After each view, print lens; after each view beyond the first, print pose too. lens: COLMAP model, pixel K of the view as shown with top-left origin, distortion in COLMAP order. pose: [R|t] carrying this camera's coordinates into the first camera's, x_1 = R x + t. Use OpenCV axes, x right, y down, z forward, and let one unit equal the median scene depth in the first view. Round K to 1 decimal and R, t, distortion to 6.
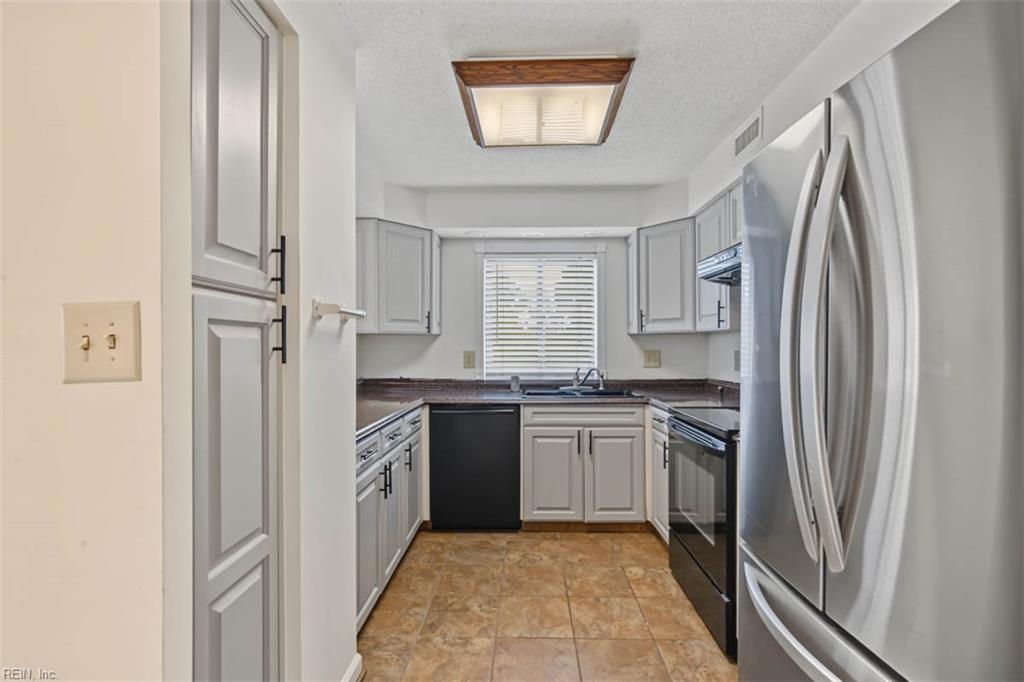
lens RADIAL K [[488.1, 0, 512.0], [0, 488.1, 341.0], [0, 0, 1]] dist [0.000443, 0.000008]
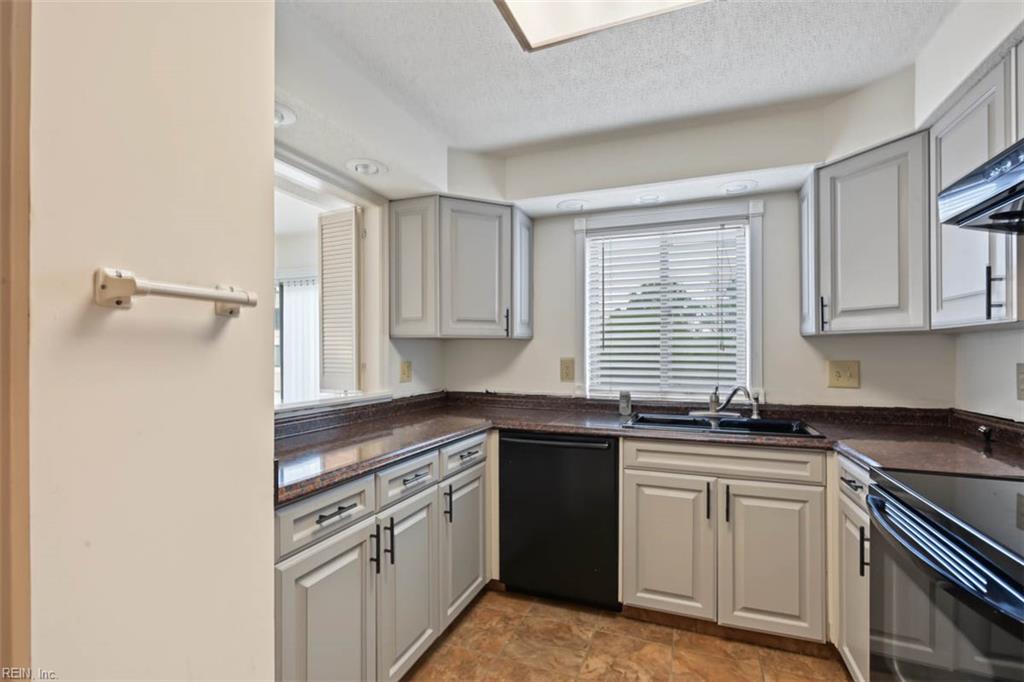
lens RADIAL K [[476.5, 0, 509.8], [0, 476.5, 350.8], [0, 0, 1]] dist [-0.001288, -0.000503]
pose [[0.937677, 0.000360, -0.347507, 0.107816], [0.001617, 0.999984, 0.005399, 0.002407], [0.347504, -0.005624, 0.937662, 0.305262]]
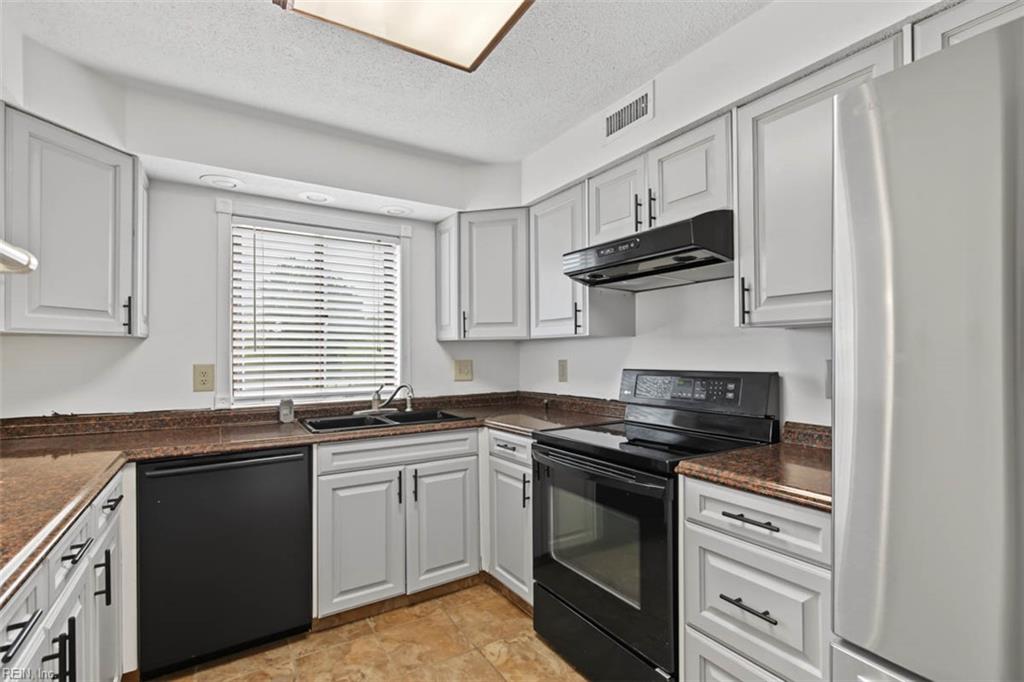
lens RADIAL K [[480.1, 0, 522.2], [0, 480.1, 349.0], [0, 0, 1]] dist [0.001747, 0.000287]
pose [[0.825337, 0.003333, 0.564630, -0.117513], [-0.001857, 0.999993, -0.003190, 0.002170], [-0.564637, 0.001584, 0.825338, 0.298086]]
